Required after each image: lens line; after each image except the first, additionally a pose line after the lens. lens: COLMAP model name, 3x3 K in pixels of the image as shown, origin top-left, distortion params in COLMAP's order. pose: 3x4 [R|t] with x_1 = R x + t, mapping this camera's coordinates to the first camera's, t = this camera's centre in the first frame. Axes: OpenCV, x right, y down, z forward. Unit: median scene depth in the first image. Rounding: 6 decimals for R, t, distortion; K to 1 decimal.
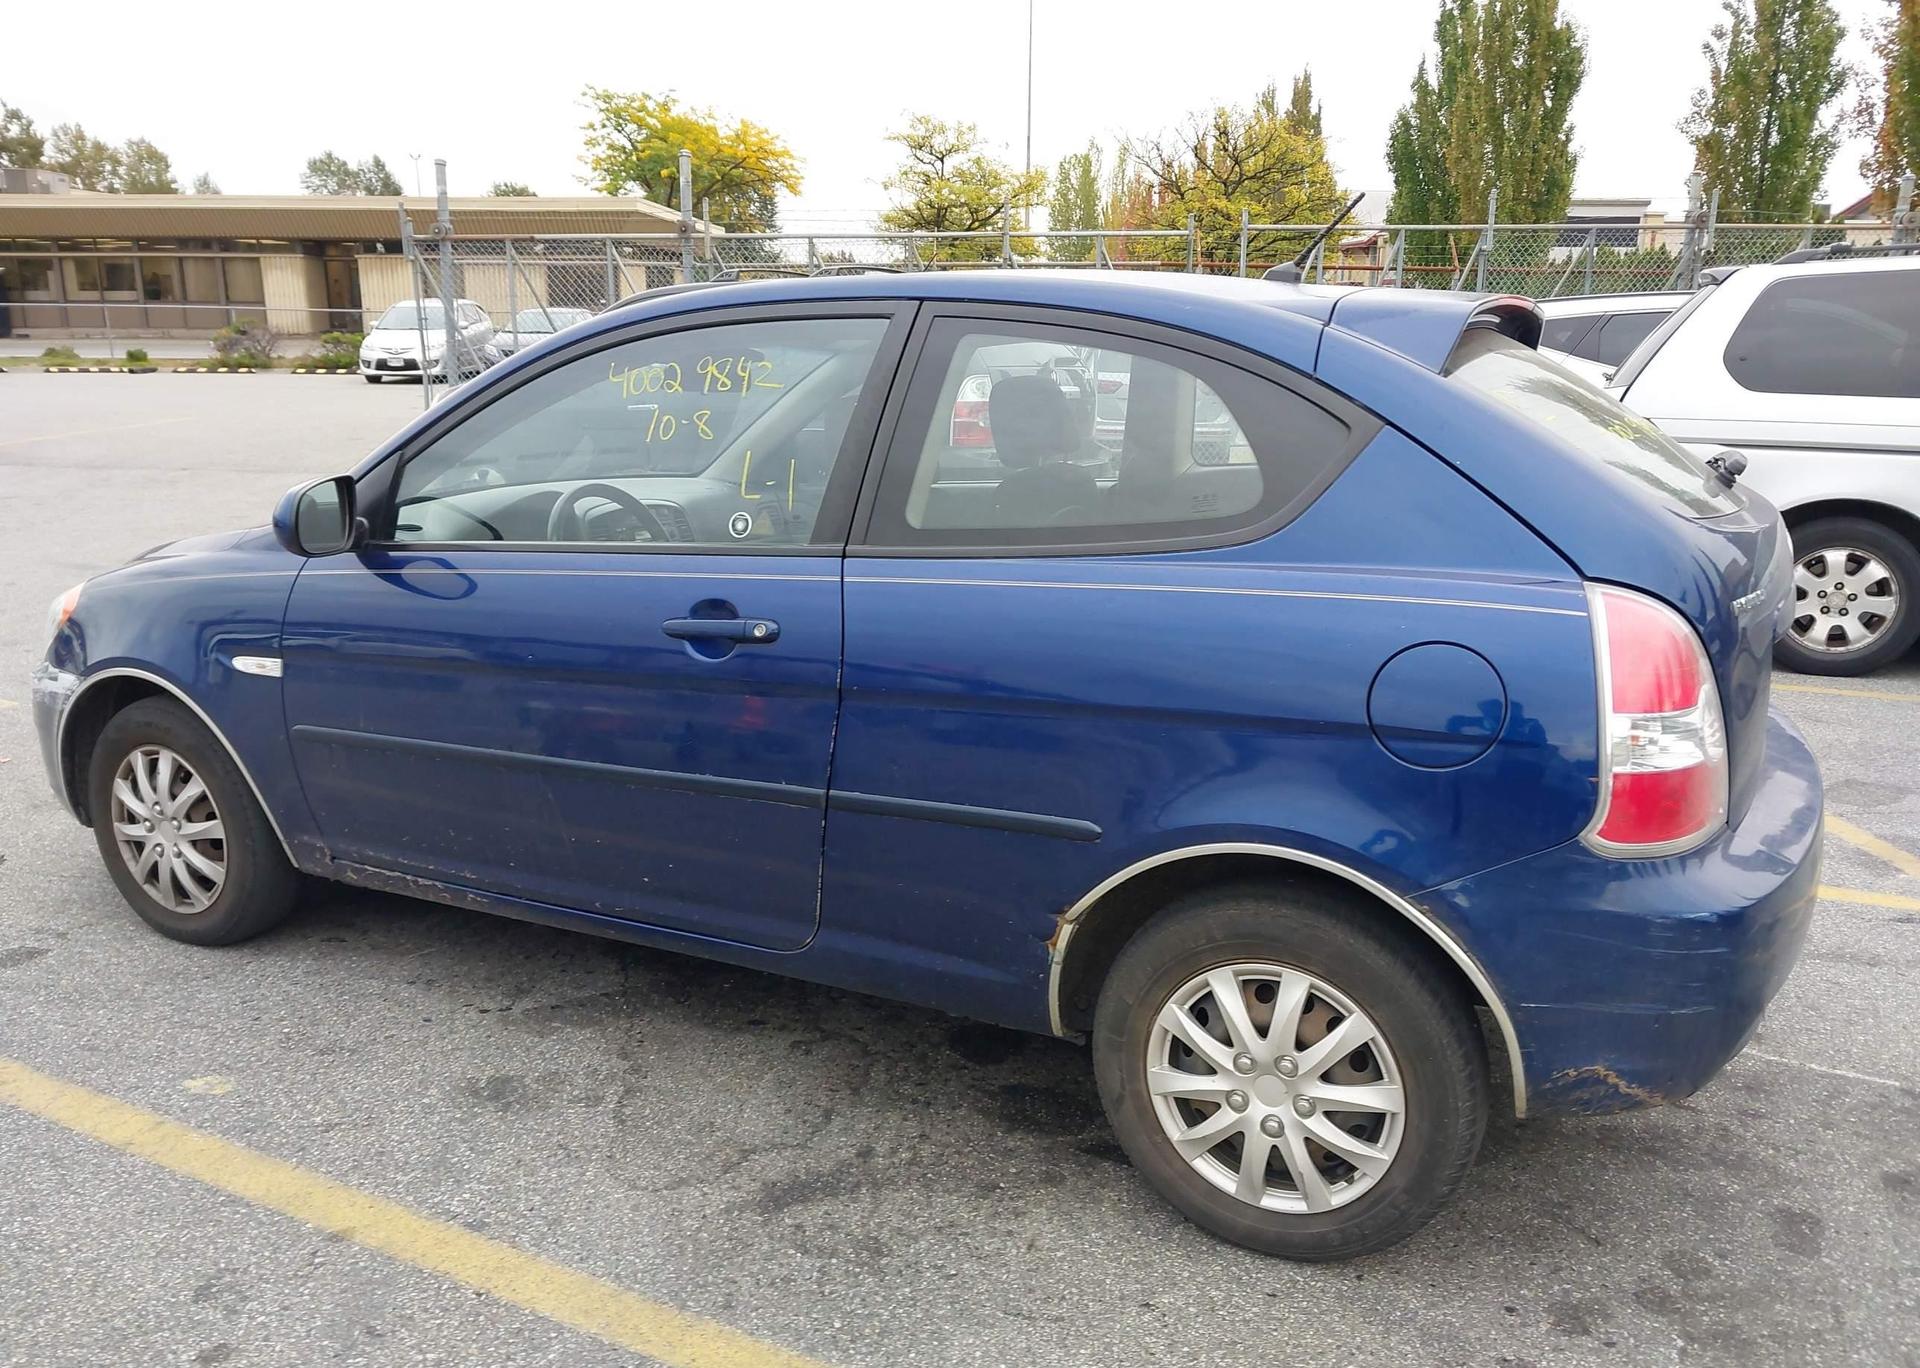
lens RADIAL K [[1551.0, 0, 927.2], [0, 1551.0, 693.2], [0, 0, 1]] dist [-0.003942, 0.010059]
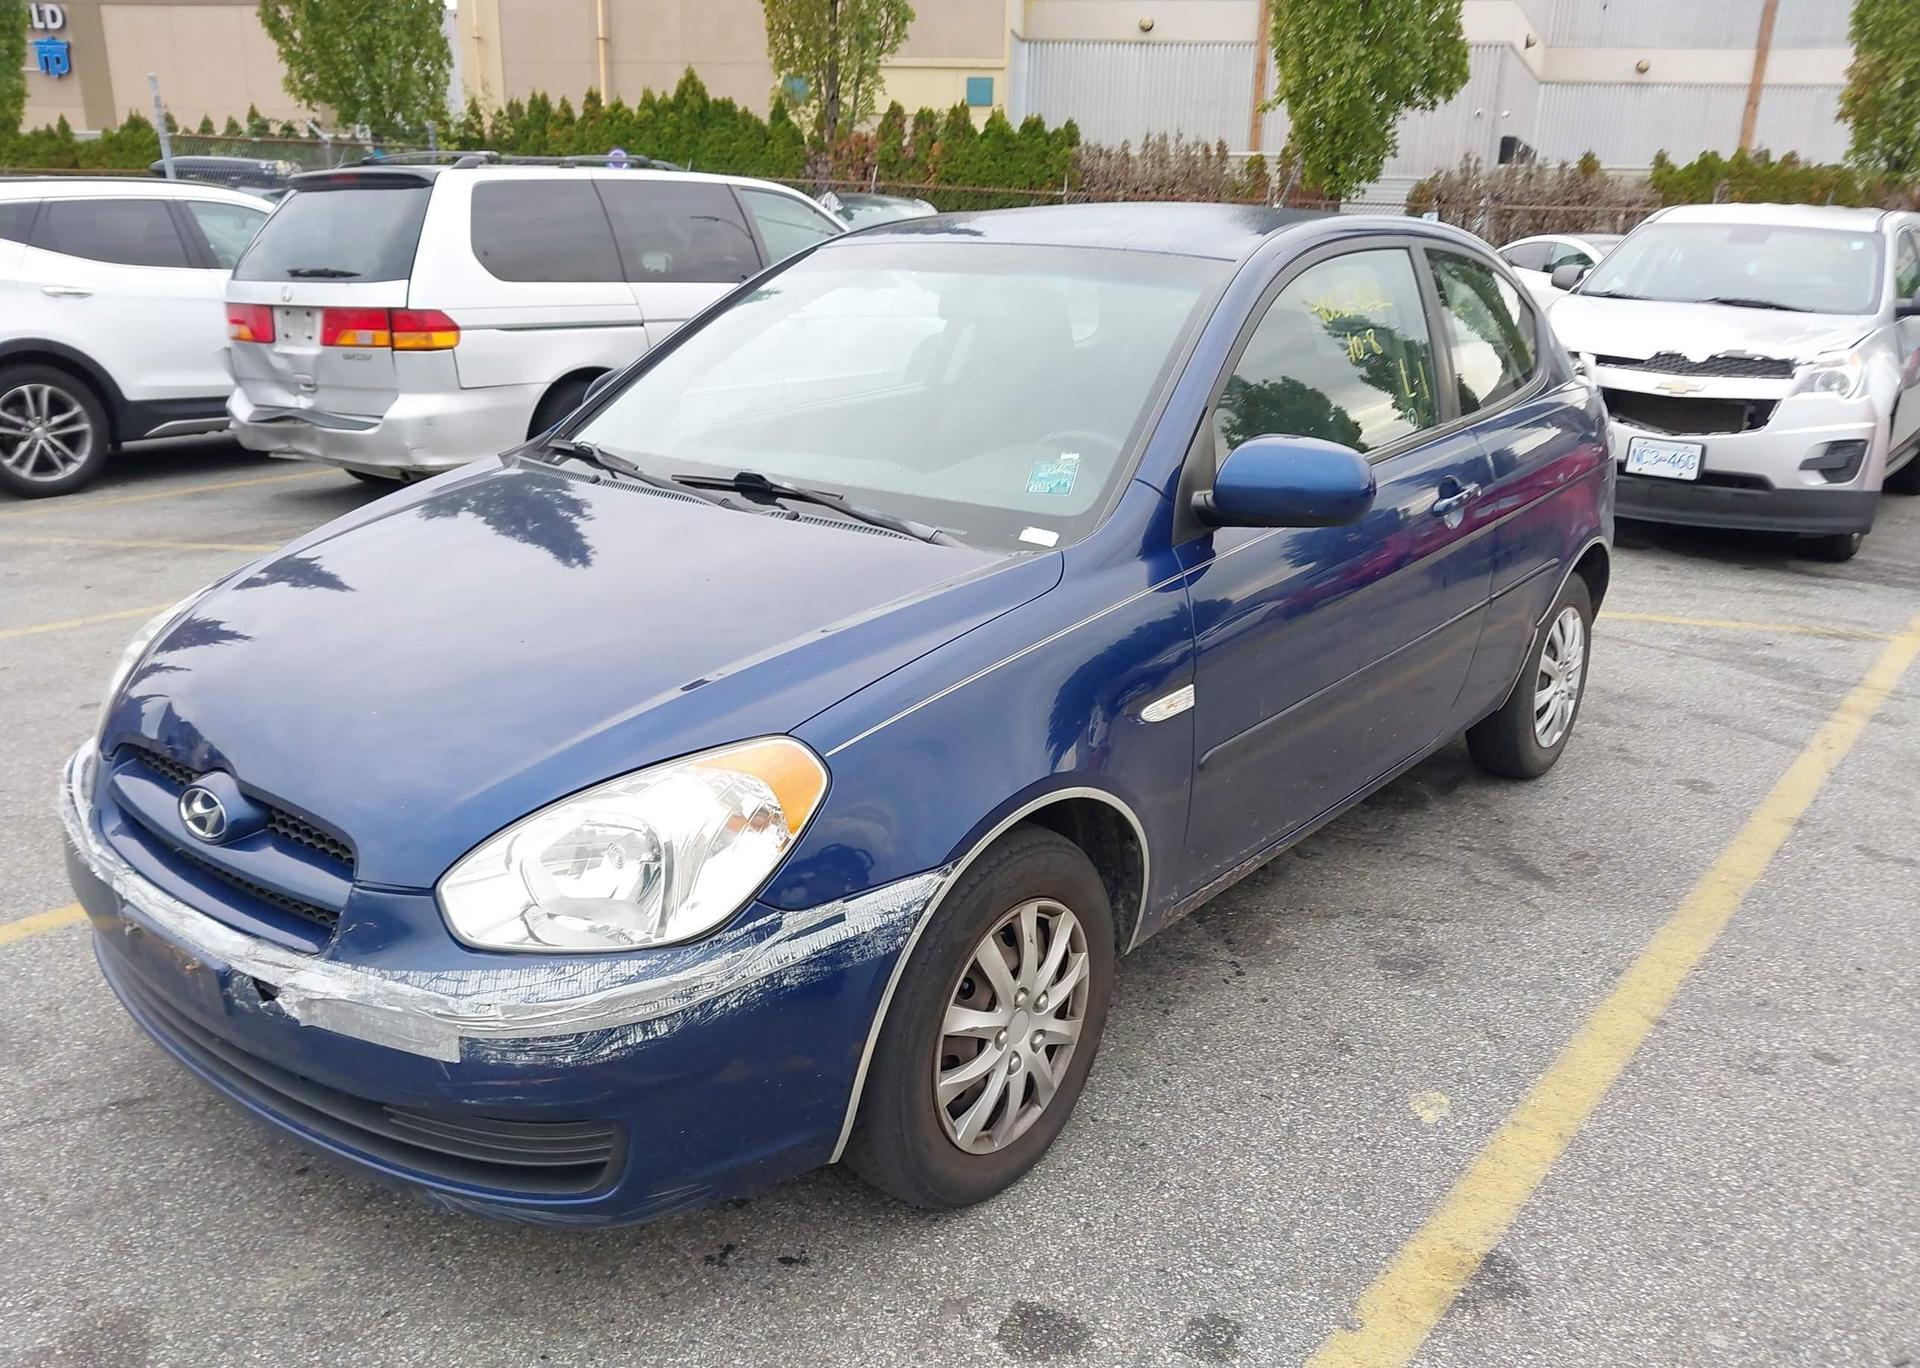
lens RADIAL K [[1551.0, 0, 965.8], [0, 1551.0, 690.8], [0, 0, 1]] dist [-0.003942, 0.010059]
pose [[0.157512, -0.280459, 0.946854, -1.180125], [0.206513, 0.946978, 0.246141, -0.235318], [-0.965682, 0.156767, 0.207078, 0.939900]]
